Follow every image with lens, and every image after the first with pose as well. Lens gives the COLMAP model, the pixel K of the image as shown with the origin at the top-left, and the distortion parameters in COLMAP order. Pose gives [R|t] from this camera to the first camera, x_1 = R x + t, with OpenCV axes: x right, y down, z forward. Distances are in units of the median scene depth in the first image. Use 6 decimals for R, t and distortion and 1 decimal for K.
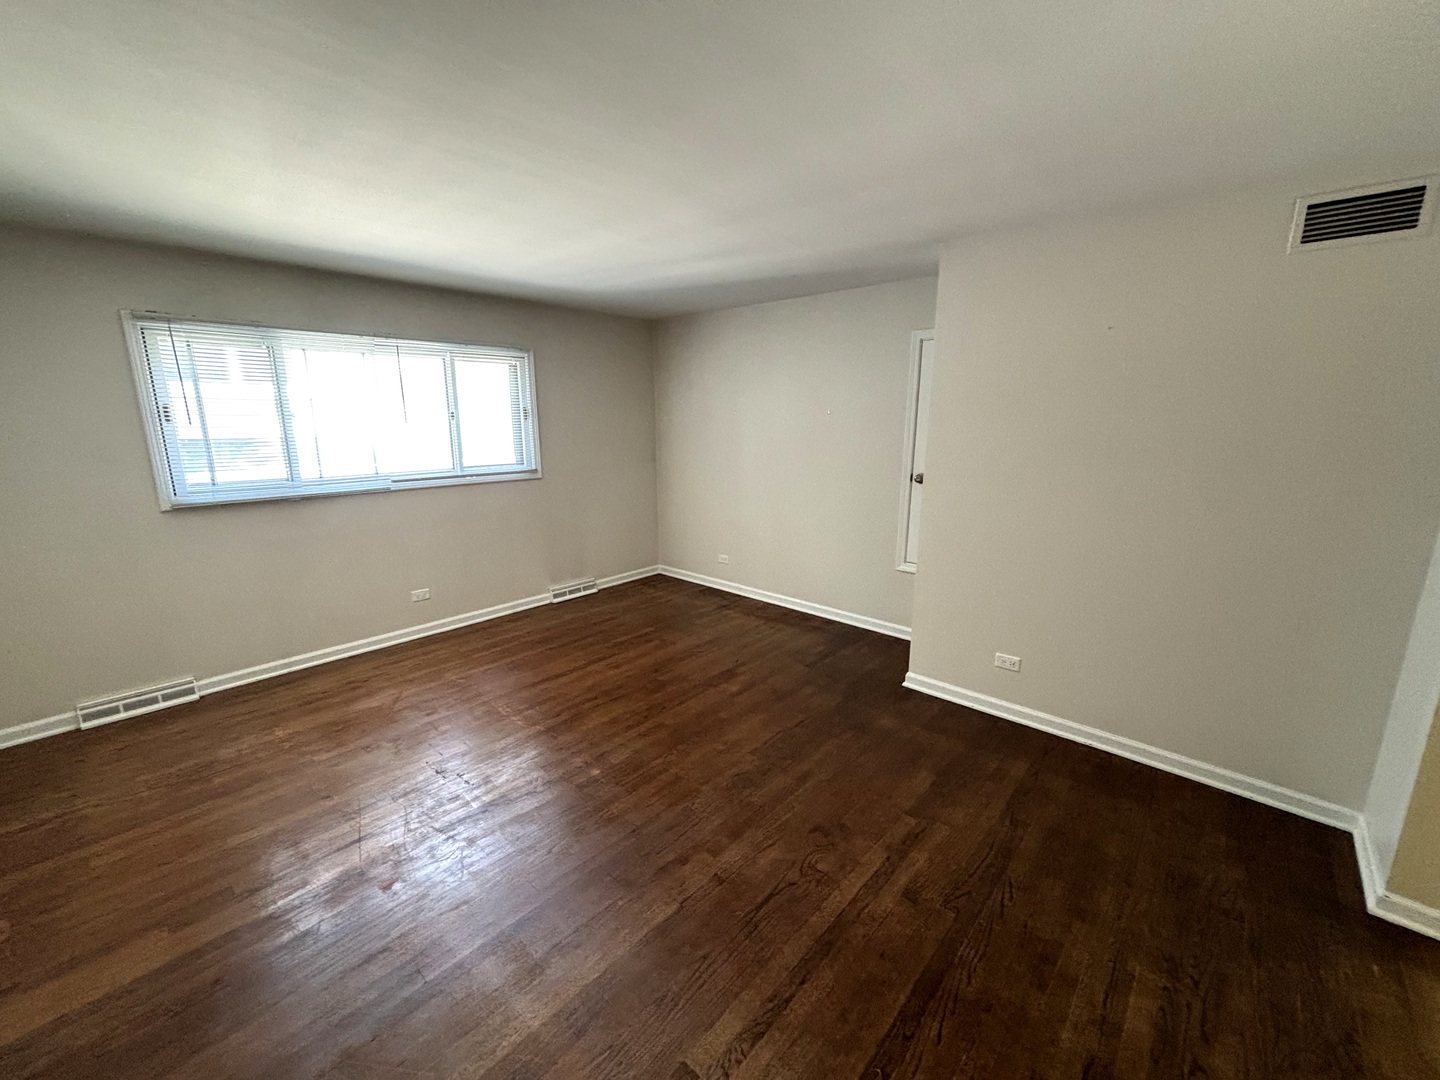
lens RADIAL K [[579.6, 0, 715.9], [0, 579.6, 538.5], [0, 0, 1]] dist [-0.002871, -0.000003]
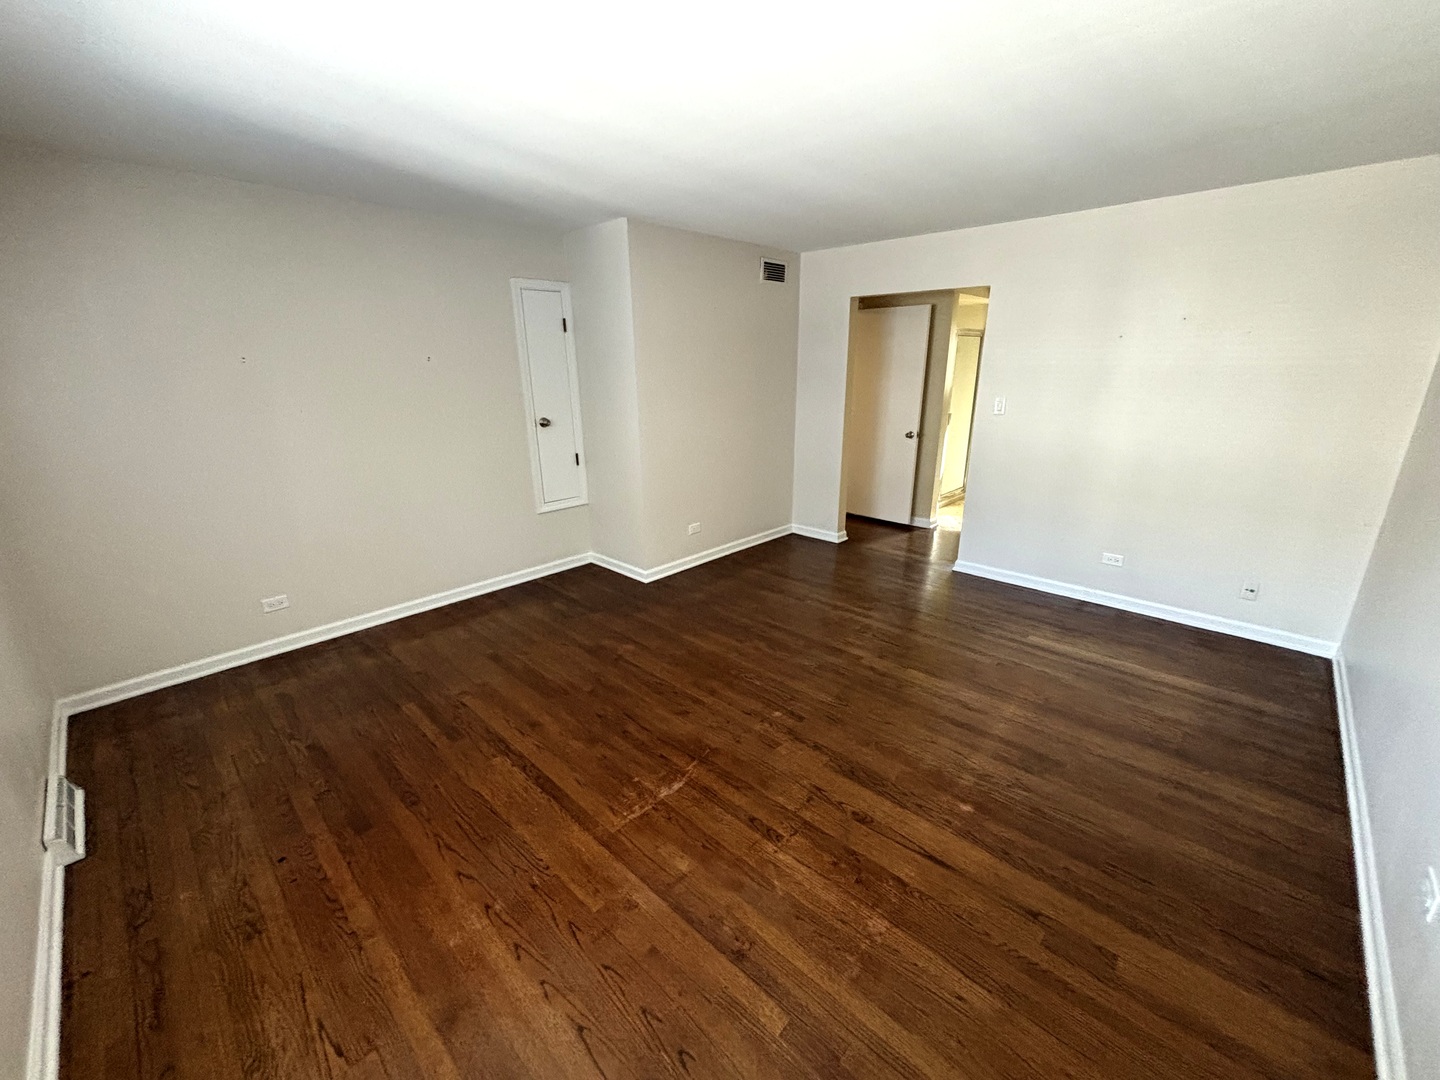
lens RADIAL K [[579.6, 0, 715.9], [0, 579.6, 538.5], [0, 0, 1]] dist [-0.002871, -0.000003]
pose [[0.016504, -0.294425, 0.955532, -0.795223], [0.213469, 0.934666, 0.284308, -0.153759], [-0.976810, 0.199284, 0.078276, 0.684003]]
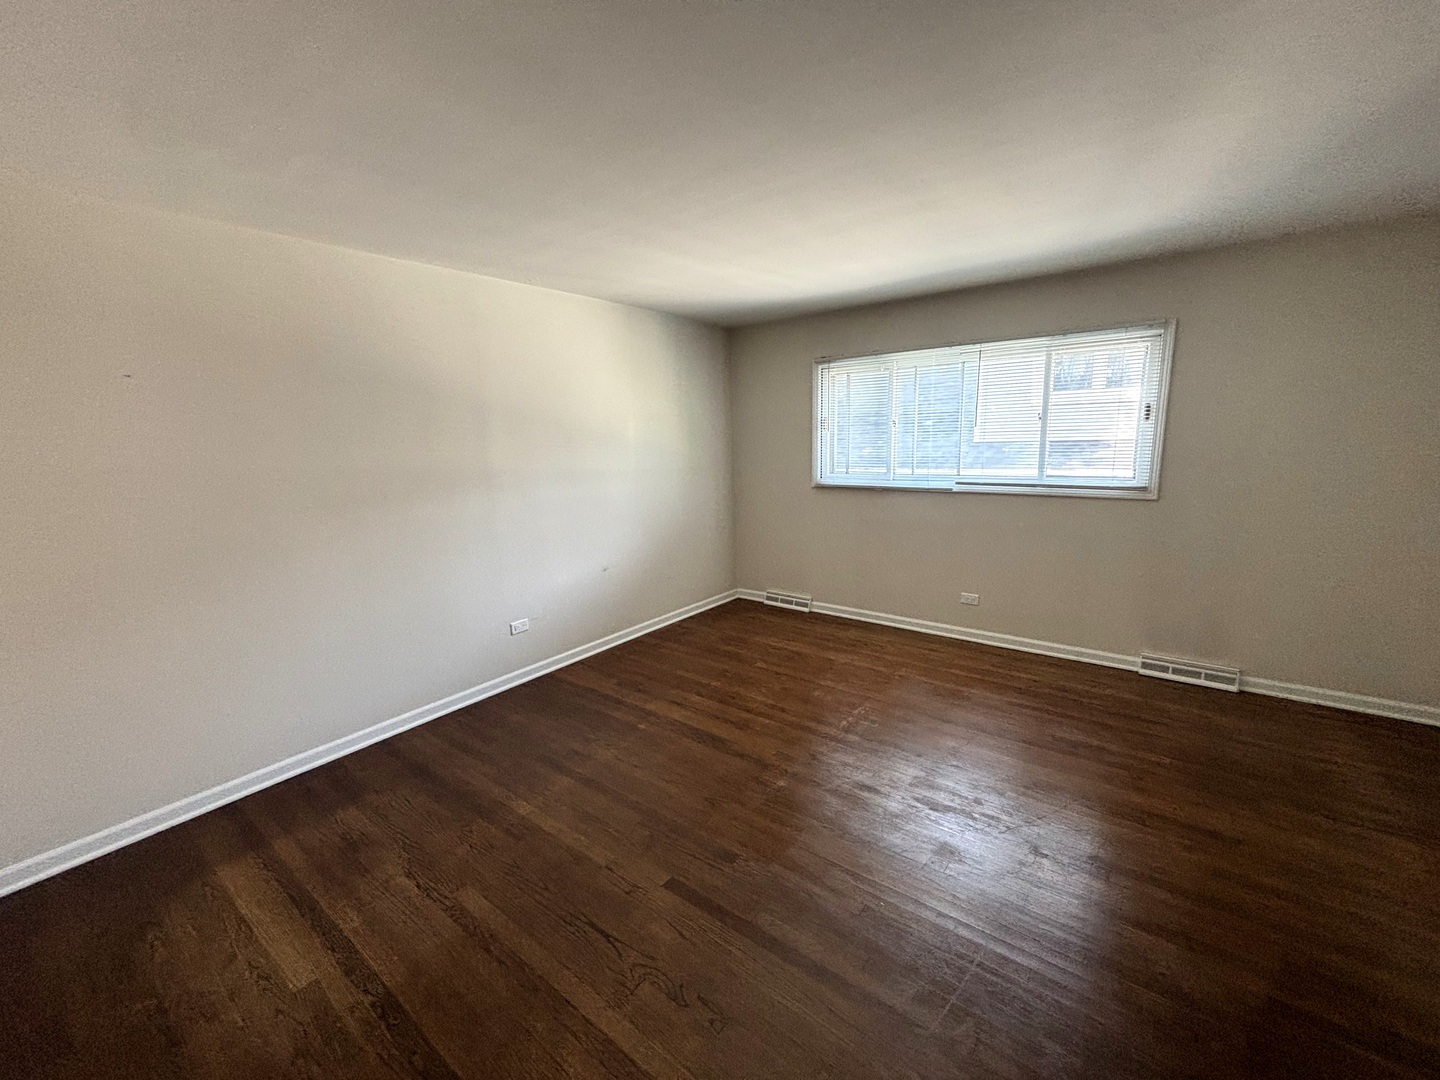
lens RADIAL K [[580.9, 0, 718.8], [0, 580.9, 545.4], [0, 0, 1]] dist [0.033613, 0.000037]
pose [[0.088566, 0.195676, -0.976661, 0.489597], [-0.175233, 0.968283, 0.178107, -0.111269], [0.980535, 0.155369, 0.120046, 0.503932]]
